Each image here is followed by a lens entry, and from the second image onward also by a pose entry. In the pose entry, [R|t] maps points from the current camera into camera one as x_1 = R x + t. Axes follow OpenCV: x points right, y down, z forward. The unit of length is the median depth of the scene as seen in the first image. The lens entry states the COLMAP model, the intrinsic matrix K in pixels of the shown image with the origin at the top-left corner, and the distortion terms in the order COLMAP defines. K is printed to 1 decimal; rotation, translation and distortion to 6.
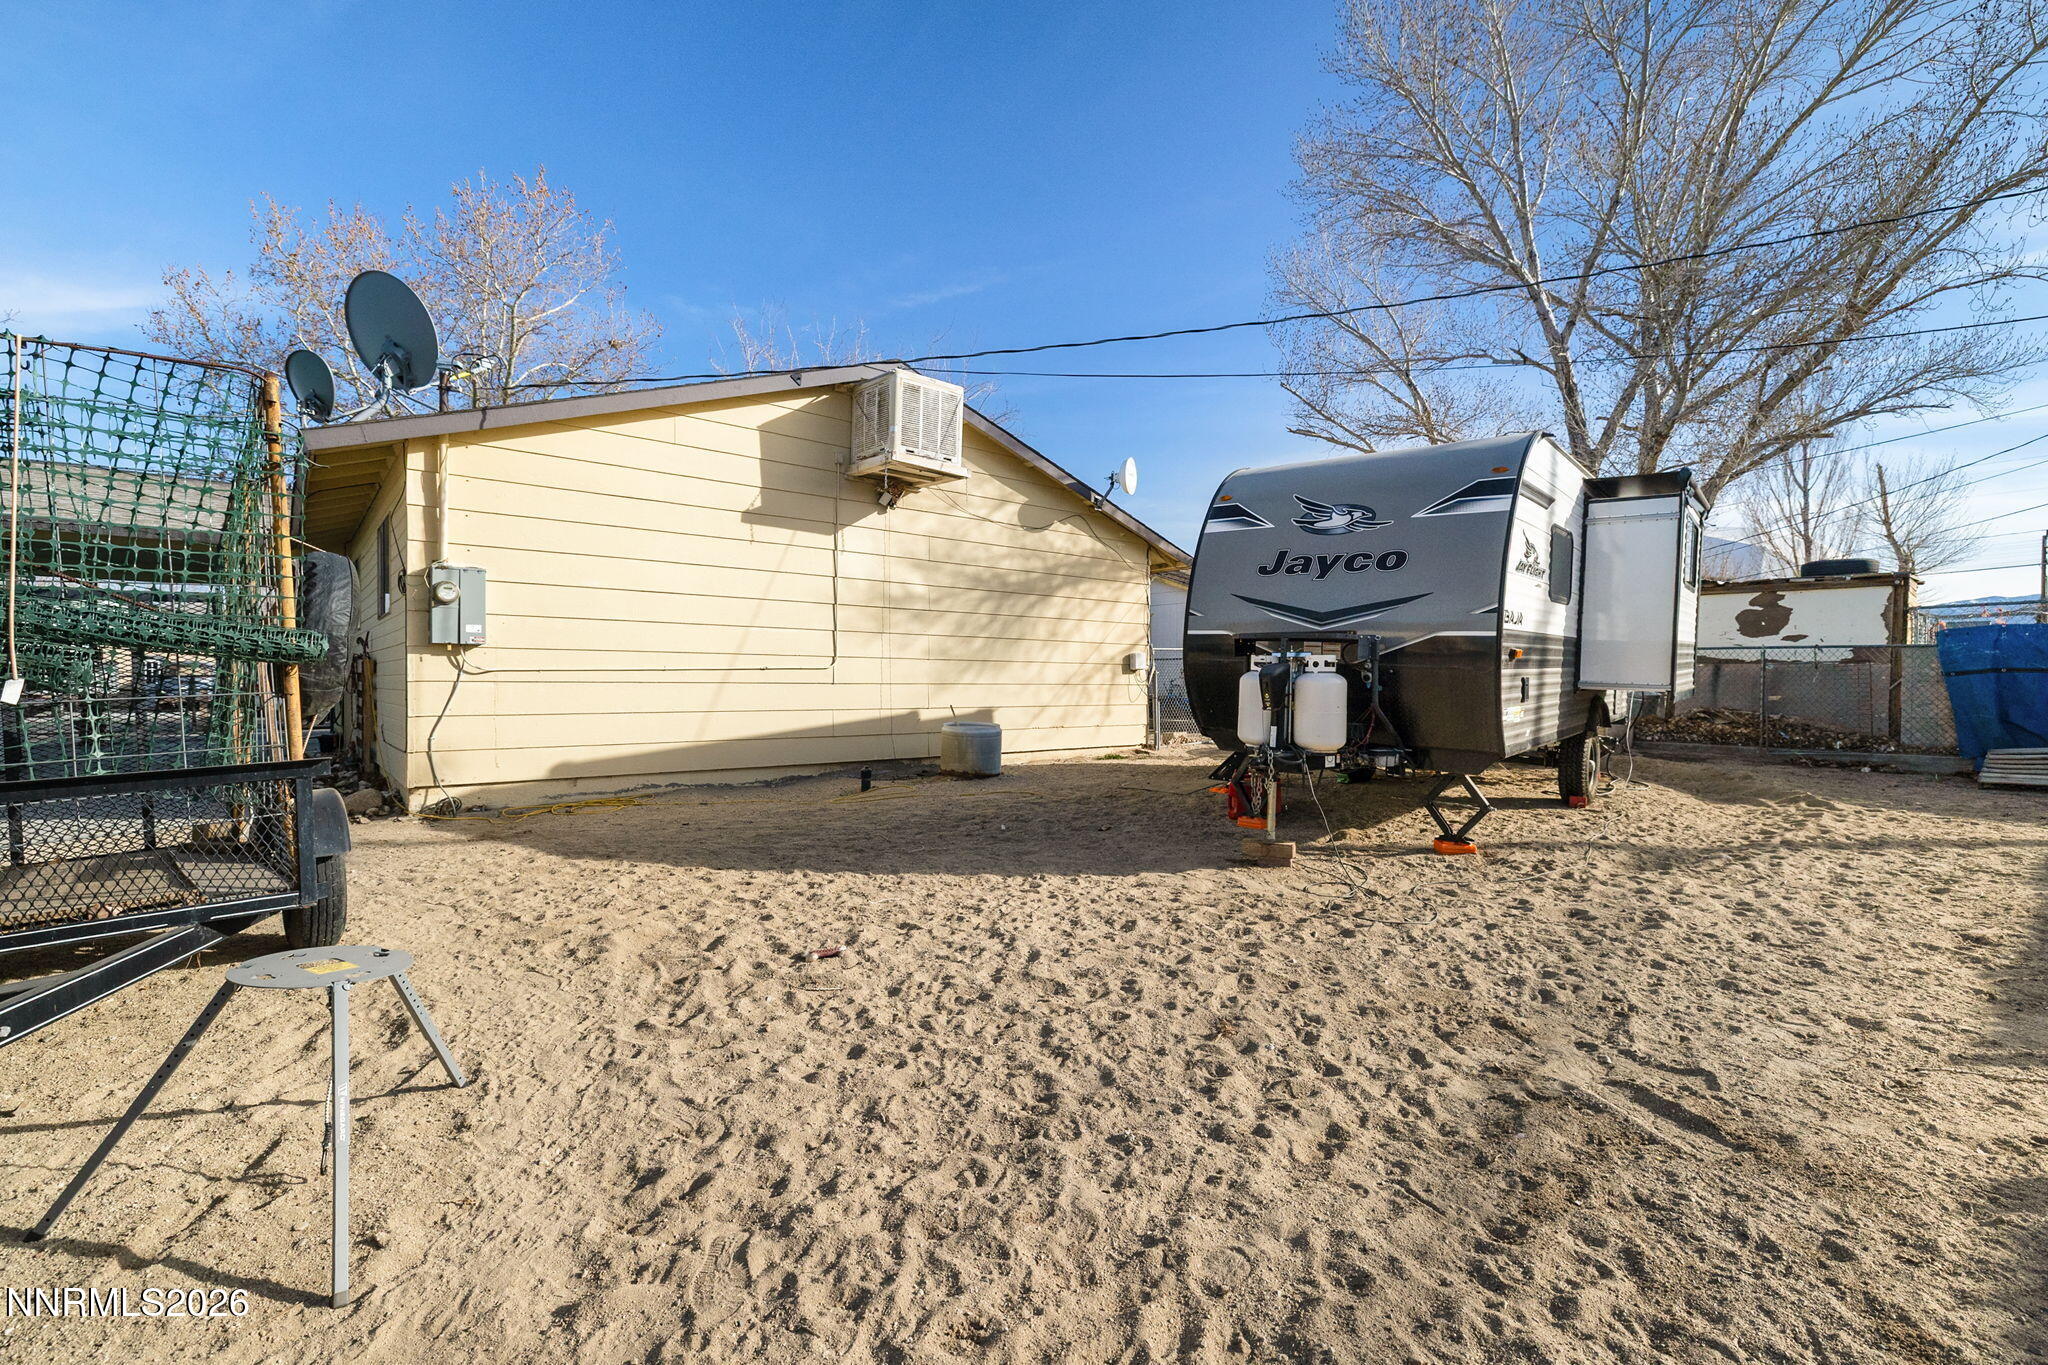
lens RADIAL K [[853.0, 0, 1032.7], [0, 853.0, 703.9], [0, 0, 1]] dist [0.001399, 0.000184]
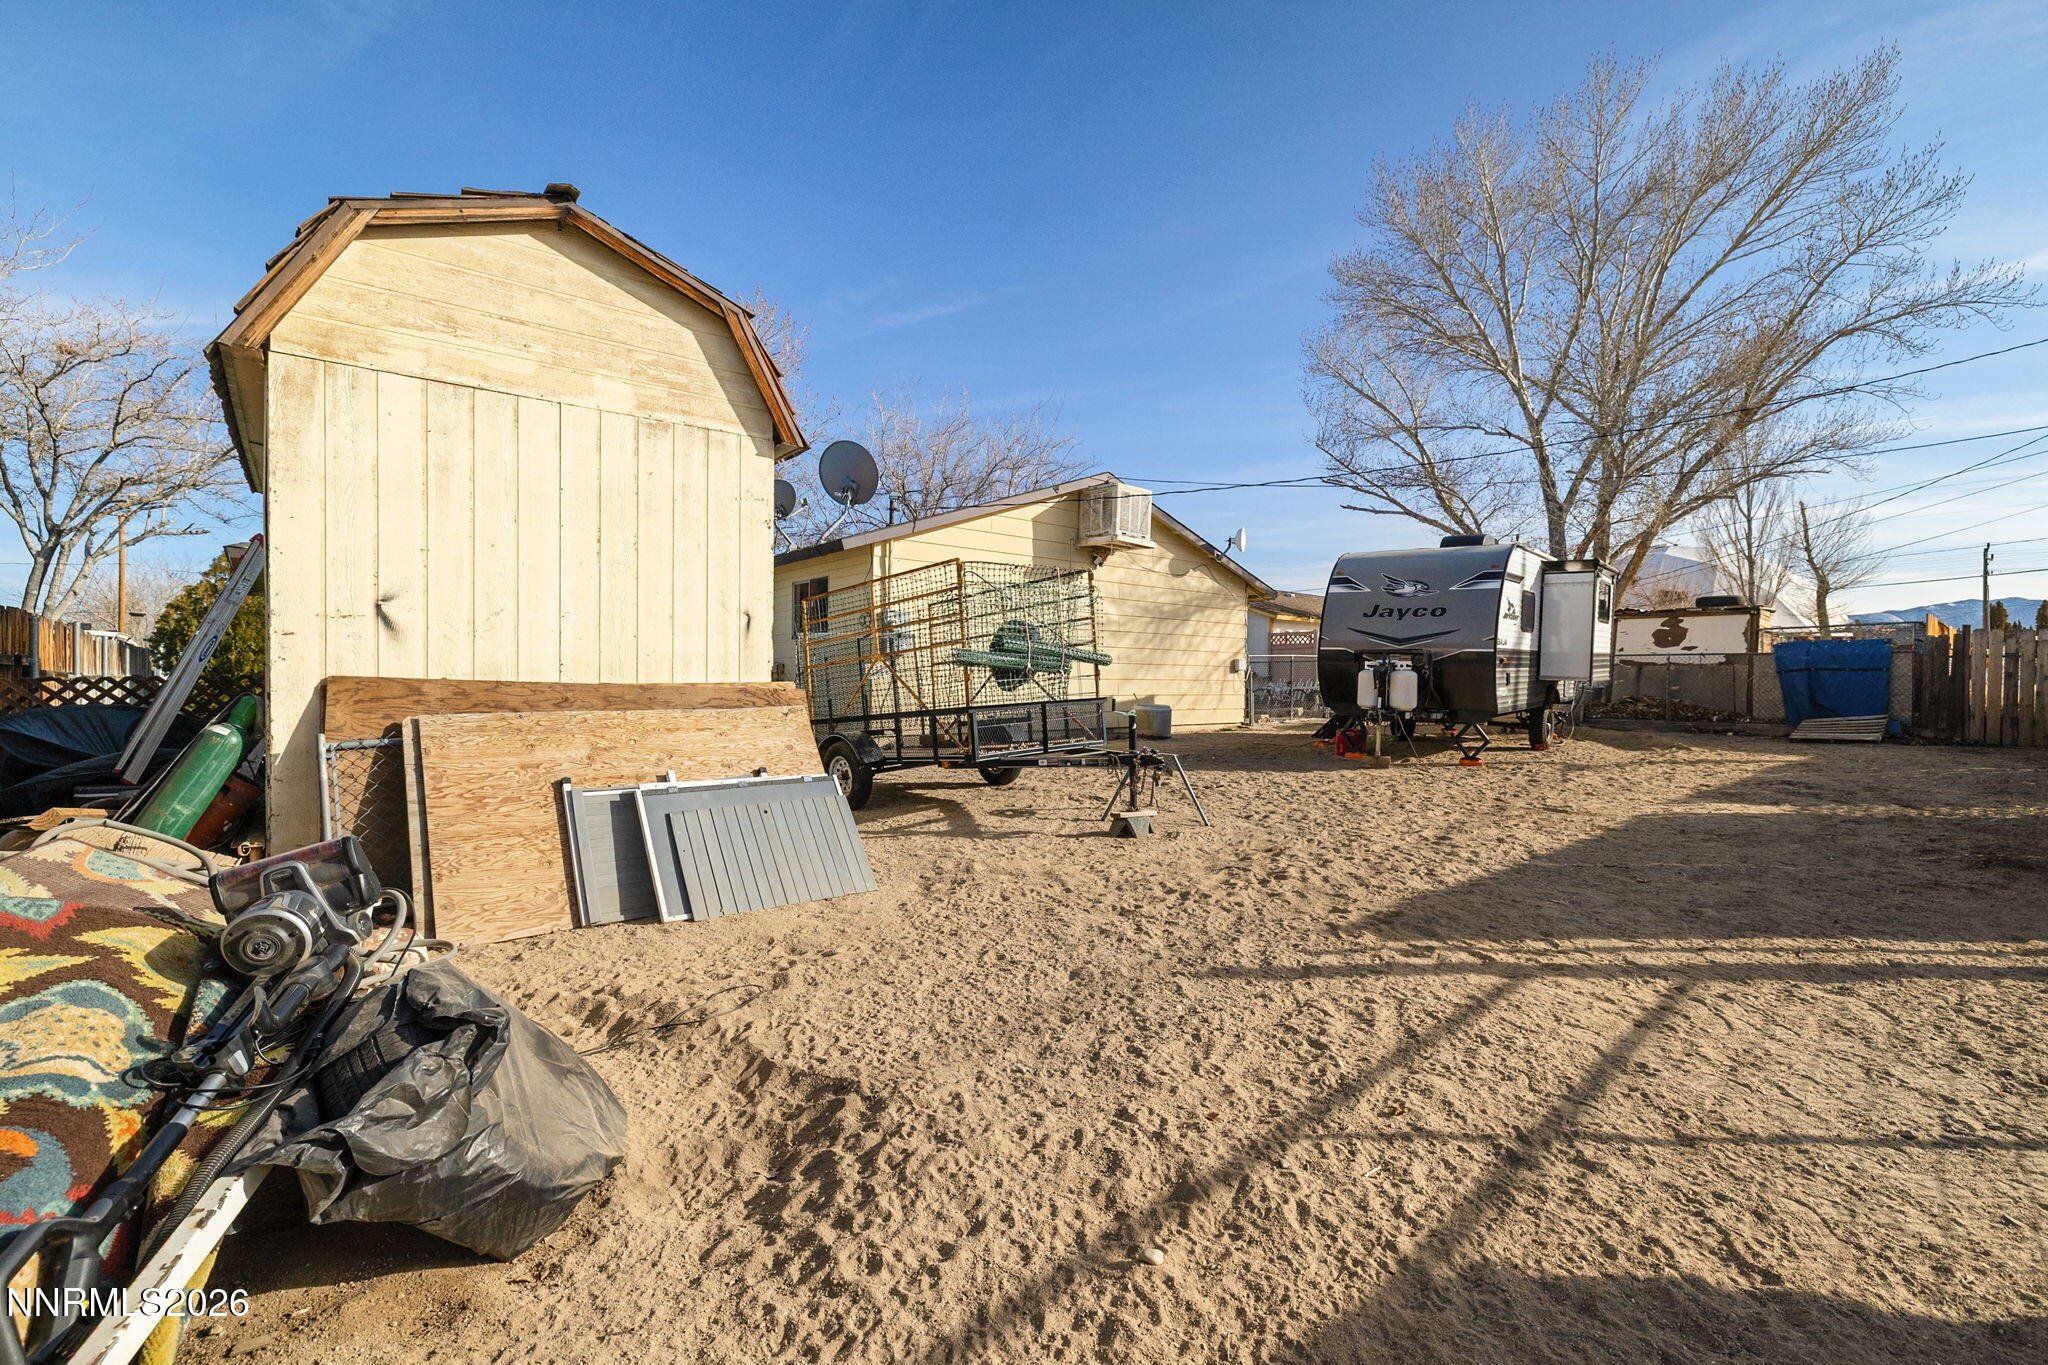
lens RADIAL K [[836.3, 0, 1022.2], [0, 836.3, 706.0], [0, 0, 1]] dist [-0.000578, -0.000110]
pose [[0.999978, -0.000900, -0.006603, -0.294303], [0.000901, 1.000000, 0.000146, 0.024919], [0.006603, -0.000152, 0.999978, -0.518502]]
